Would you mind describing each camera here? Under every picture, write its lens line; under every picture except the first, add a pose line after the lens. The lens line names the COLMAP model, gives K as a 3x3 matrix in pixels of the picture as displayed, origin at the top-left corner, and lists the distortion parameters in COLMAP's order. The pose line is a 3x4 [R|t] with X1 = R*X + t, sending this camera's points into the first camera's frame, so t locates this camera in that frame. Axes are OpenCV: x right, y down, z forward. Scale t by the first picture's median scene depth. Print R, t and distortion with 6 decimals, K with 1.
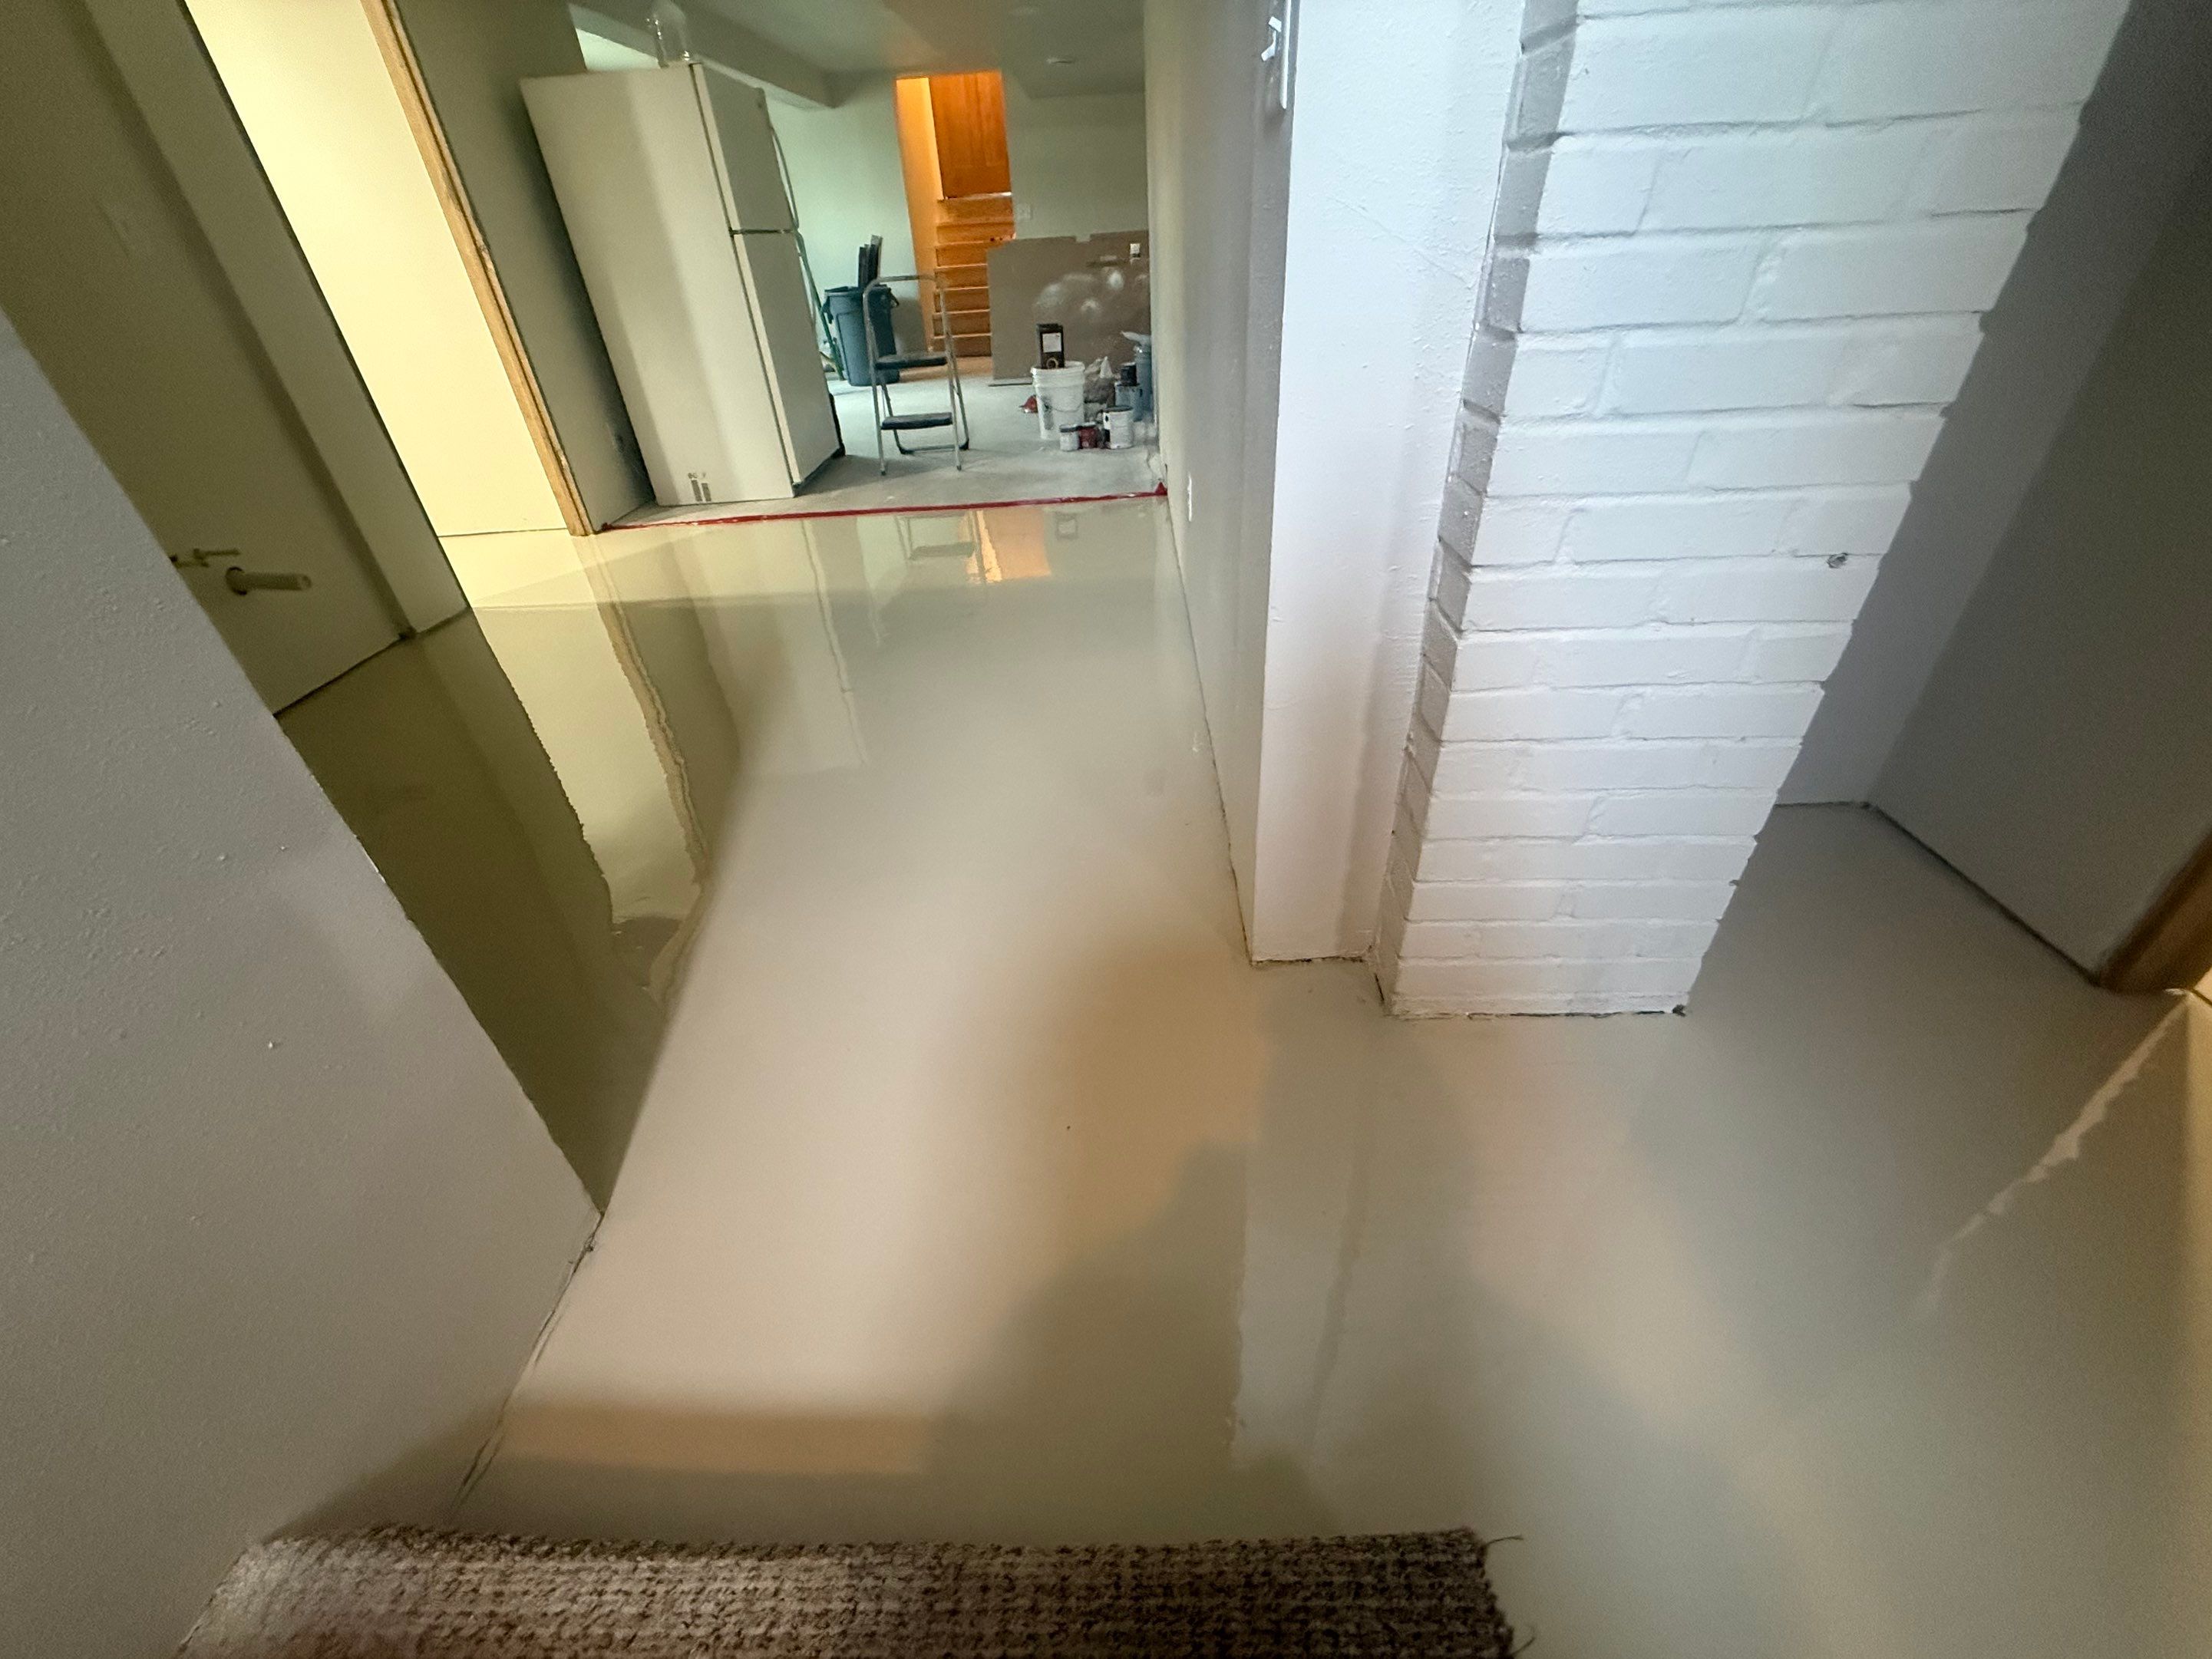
lens RADIAL K [[875.4, 0, 1099.0], [0, 875.4, 829.4], [0, 0, 1]] dist [0.000465, 0.000343]
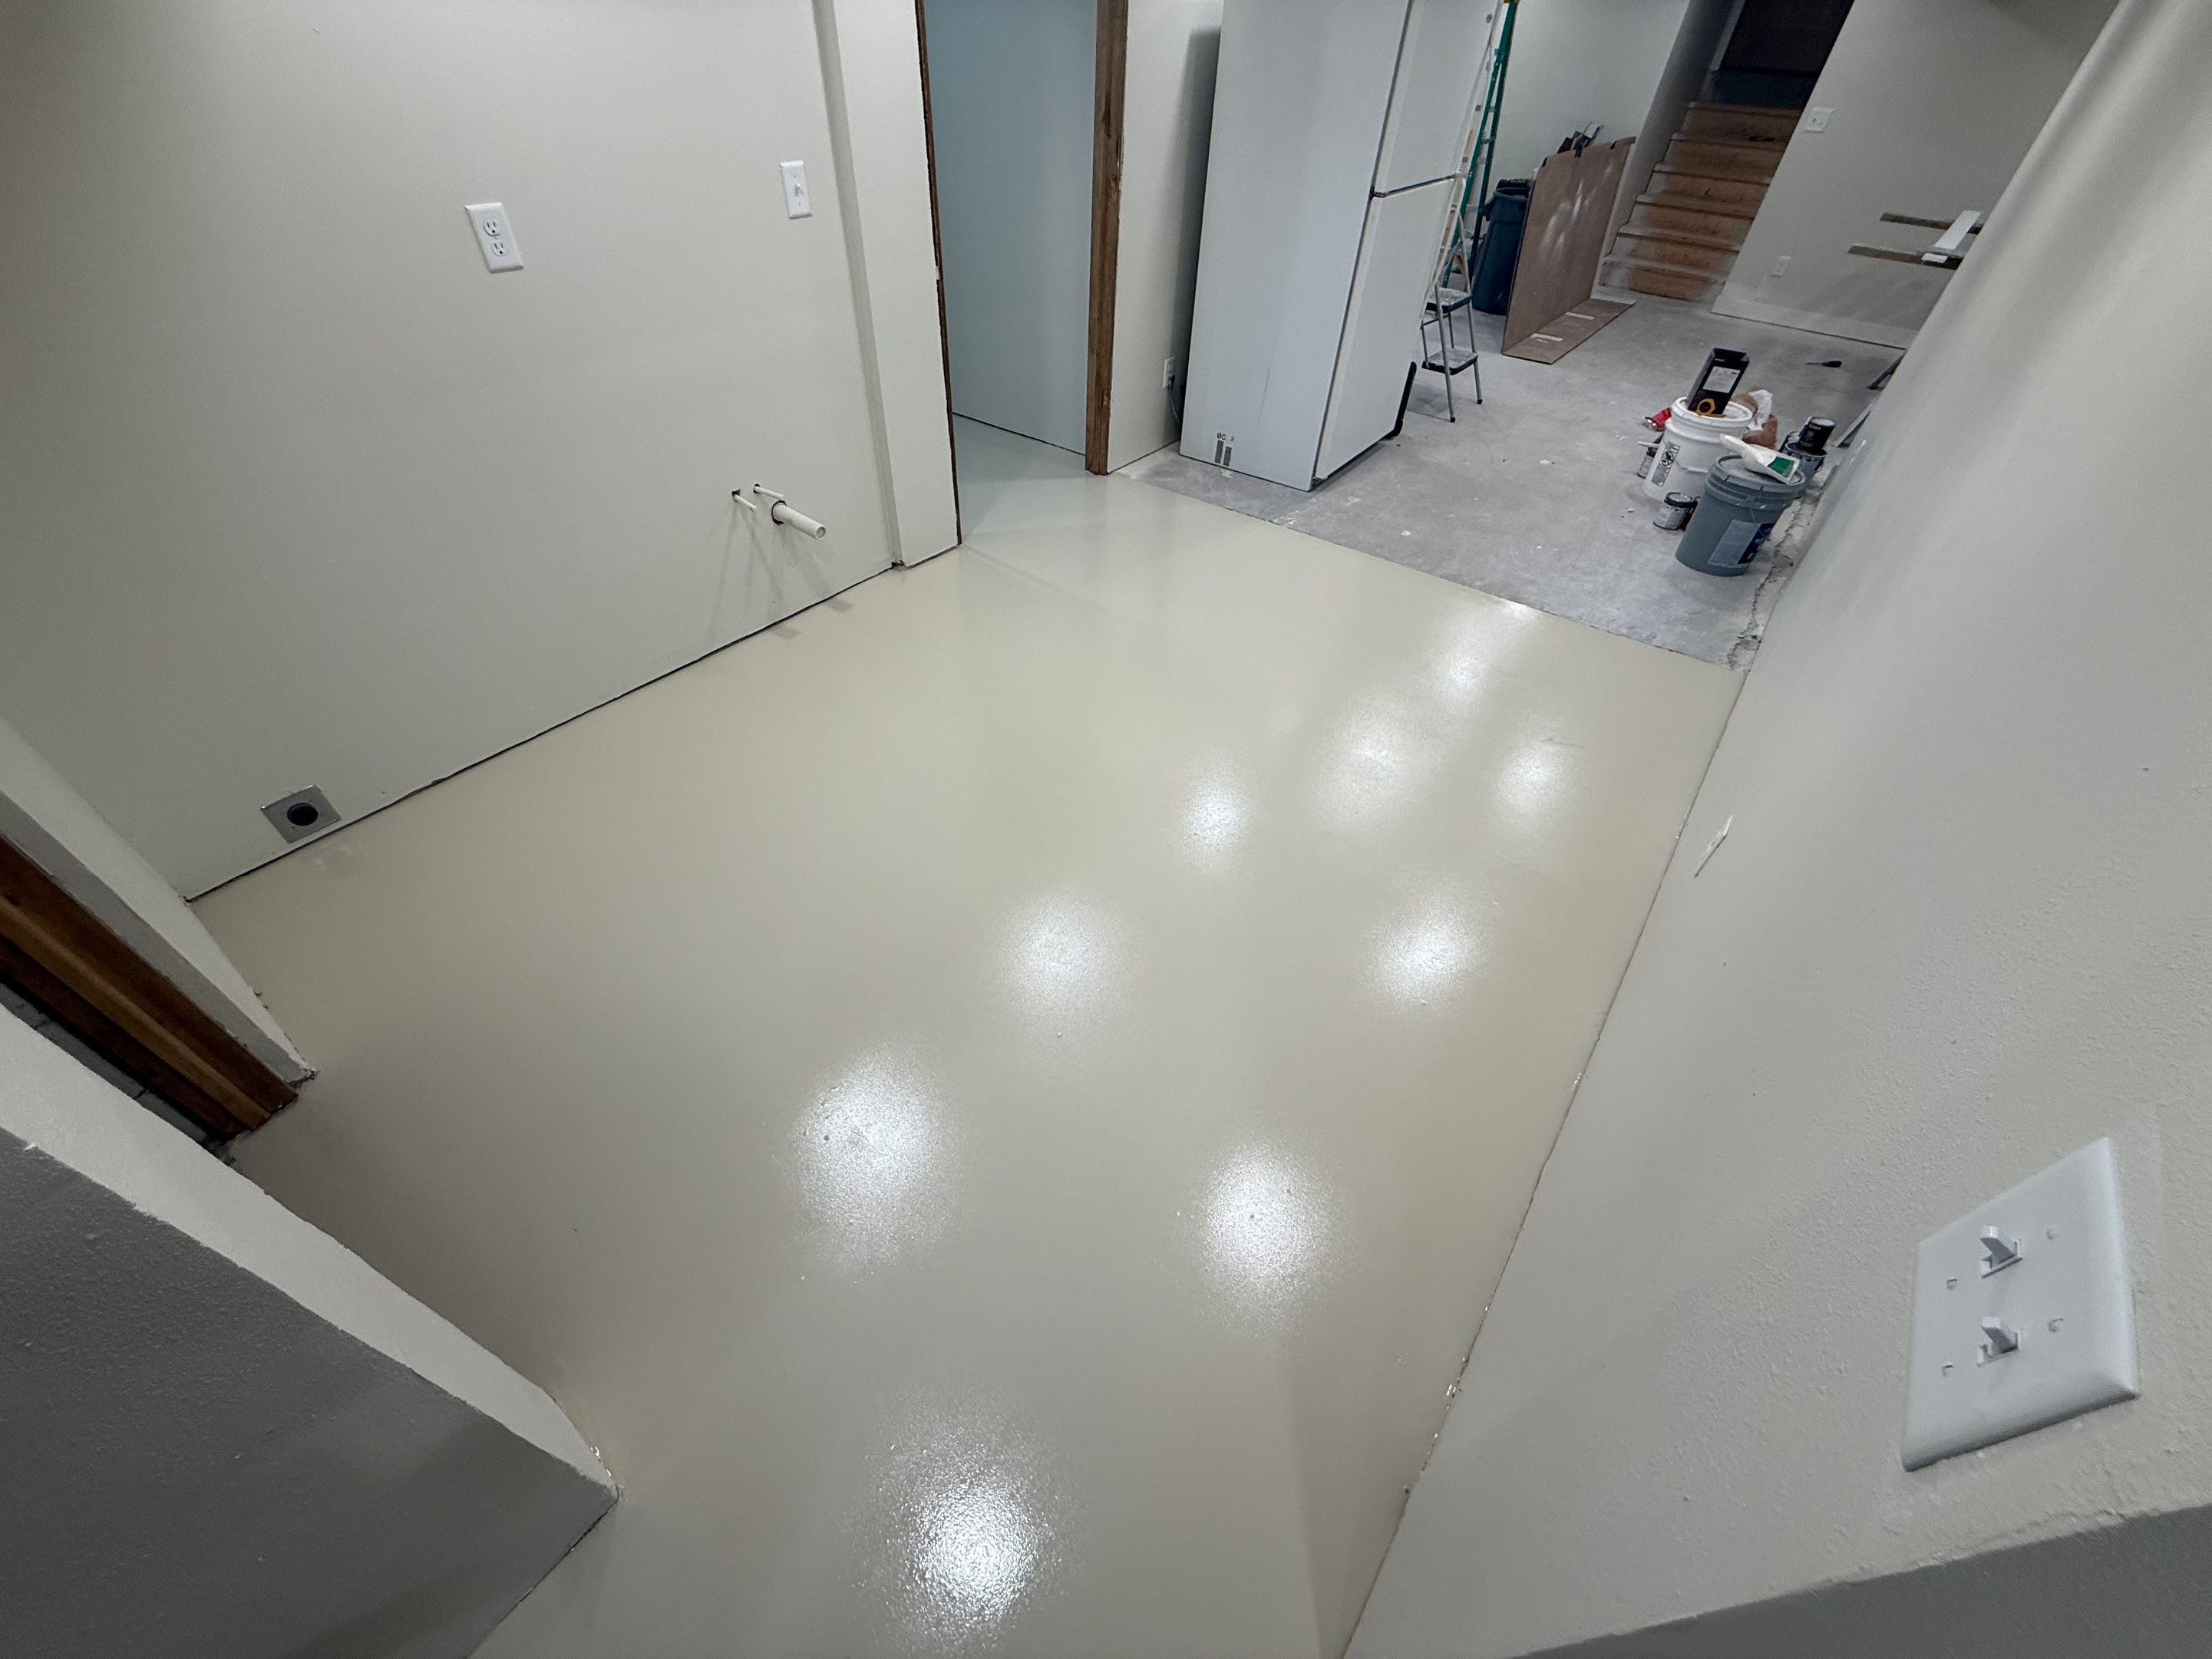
lens RADIAL K [[875.4, 0, 1104.6], [0, 875.4, 829.9], [0, 0, 1]] dist [0.000465, 0.000343]
pose [[0.801006, 0.470818, -0.369756, -0.085232], [-0.406026, 0.881131, 0.242385, -0.879810], [0.439923, -0.044021, 0.896956, 0.368365]]
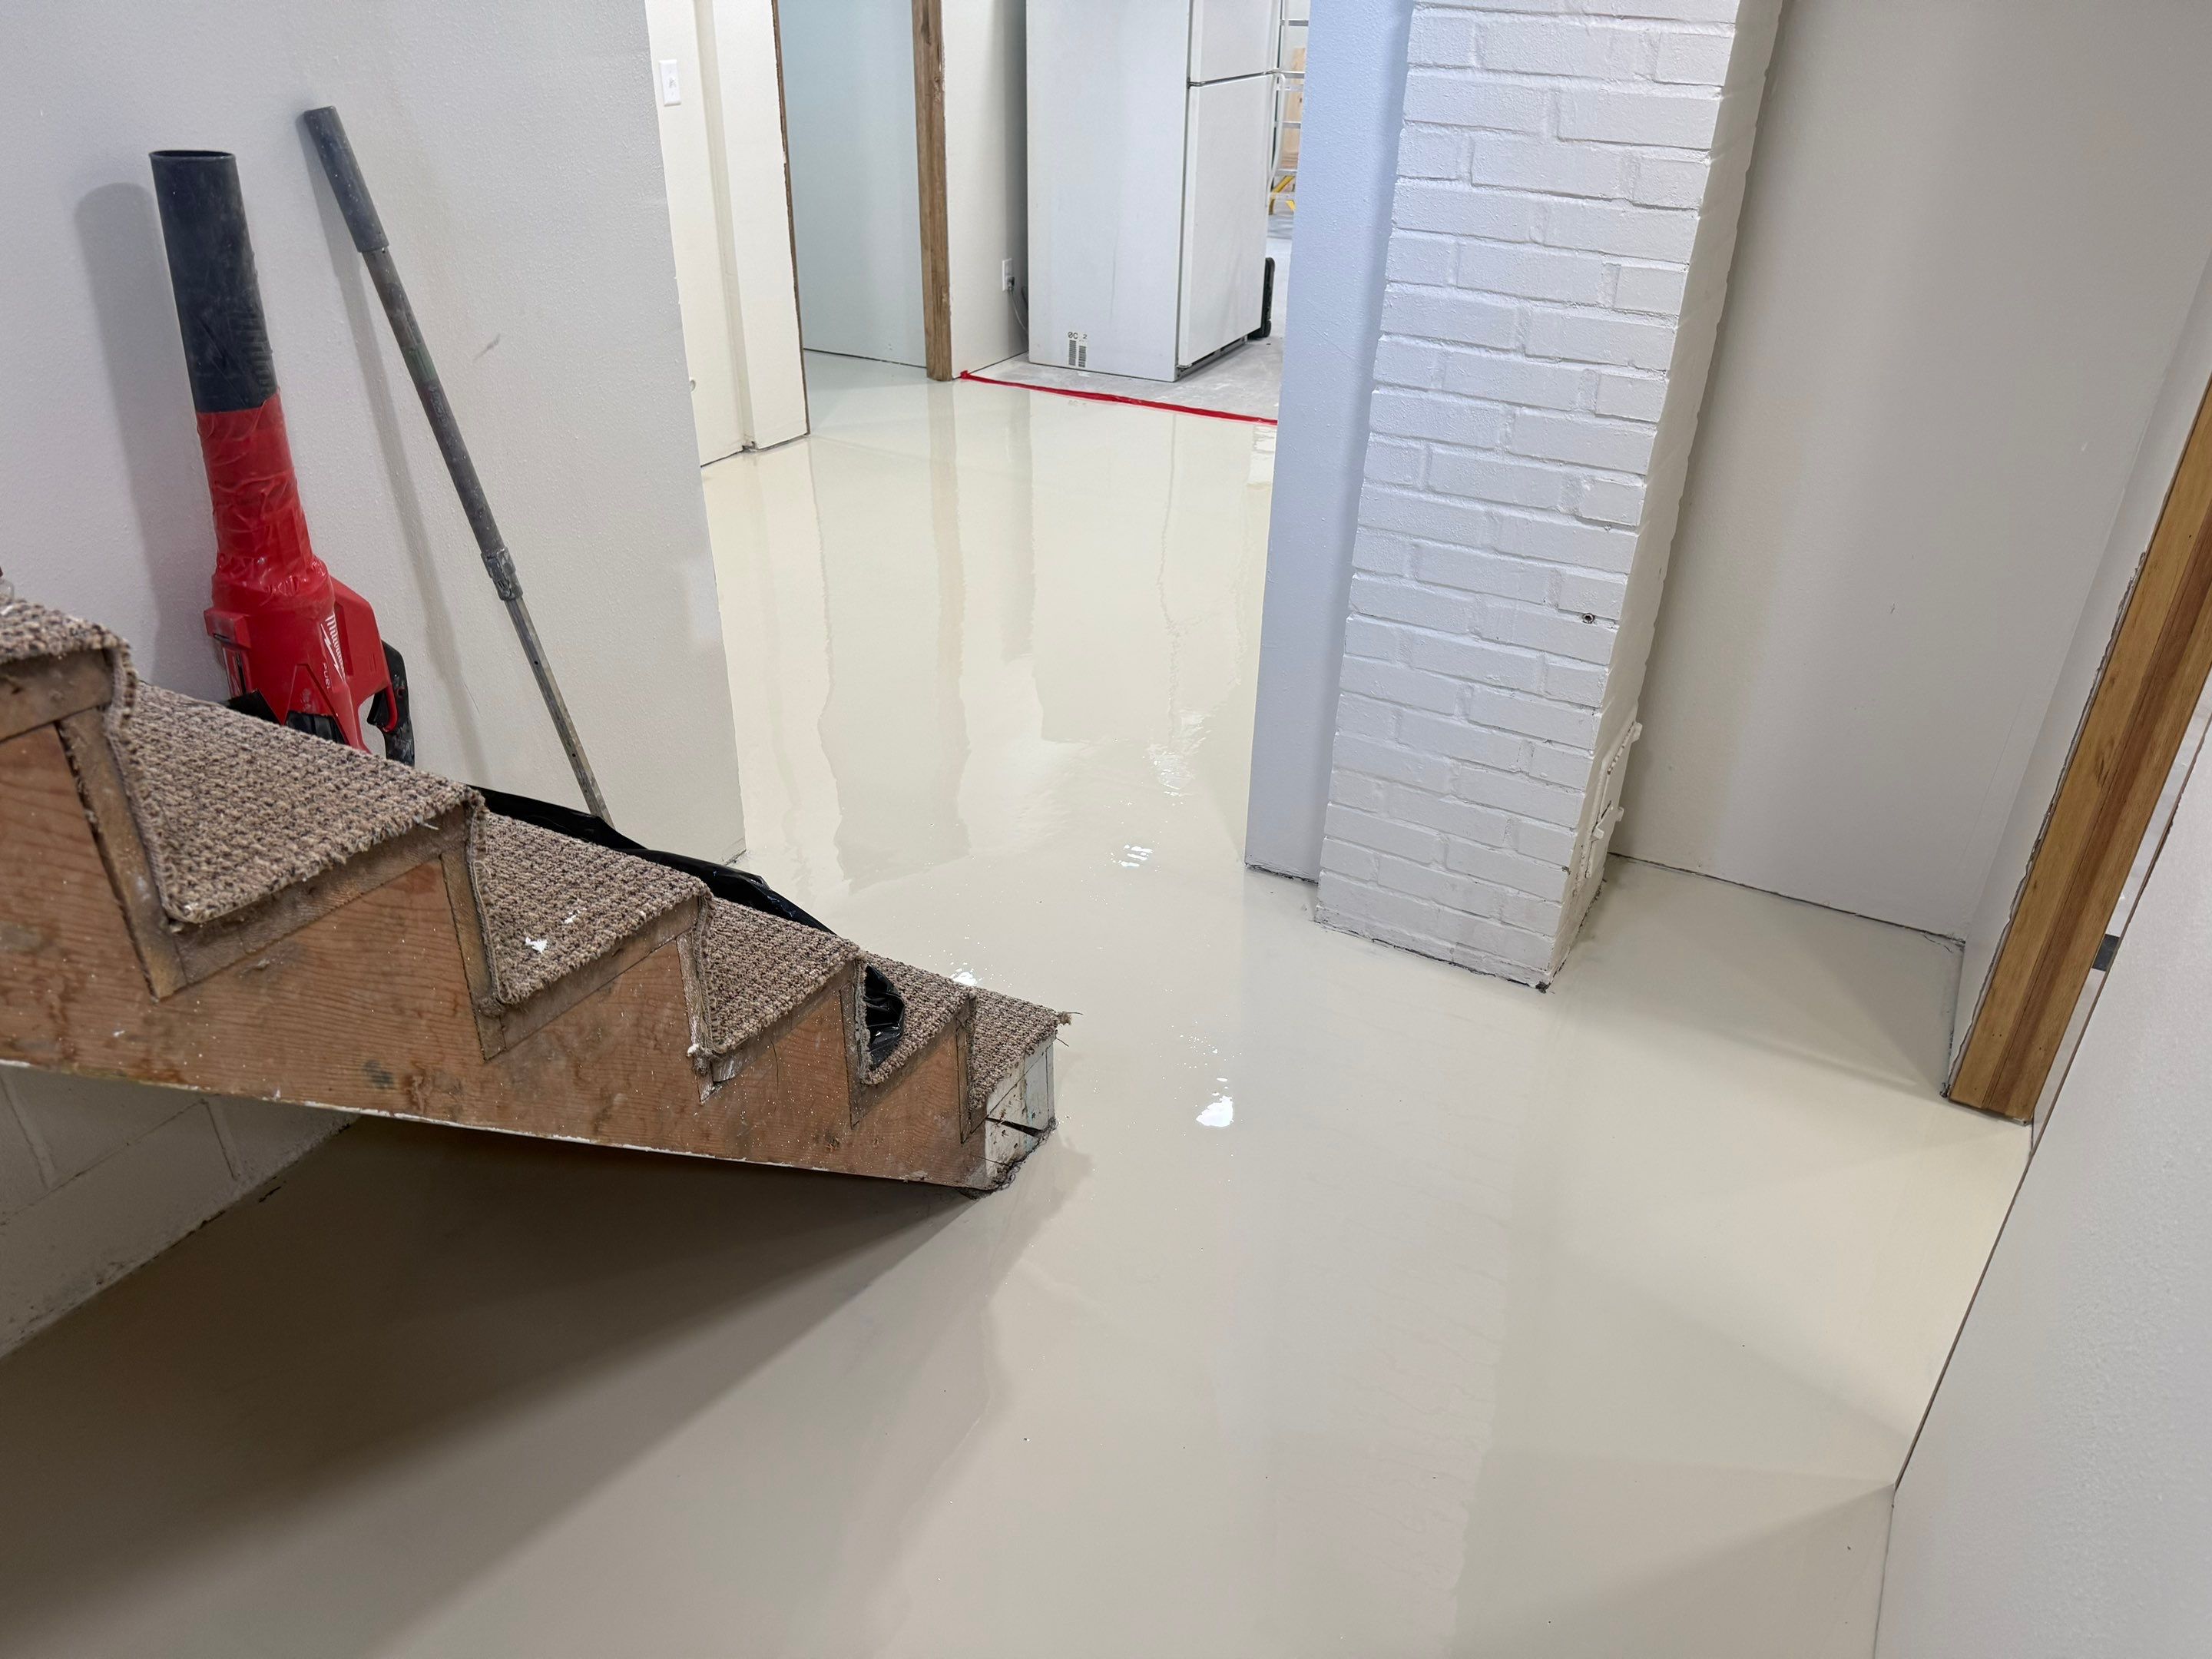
lens RADIAL K [[1558.2, 0, 1107.9], [0, 1558.2, 847.7], [0, 0, 1]] dist [0.046191, -0.052473]
pose [[0.887552, 0.292593, -0.355866, 1.060649], [-0.315524, 0.948894, -0.006756, 0.285413], [0.335702, 0.118281, 0.934513, -1.468812]]
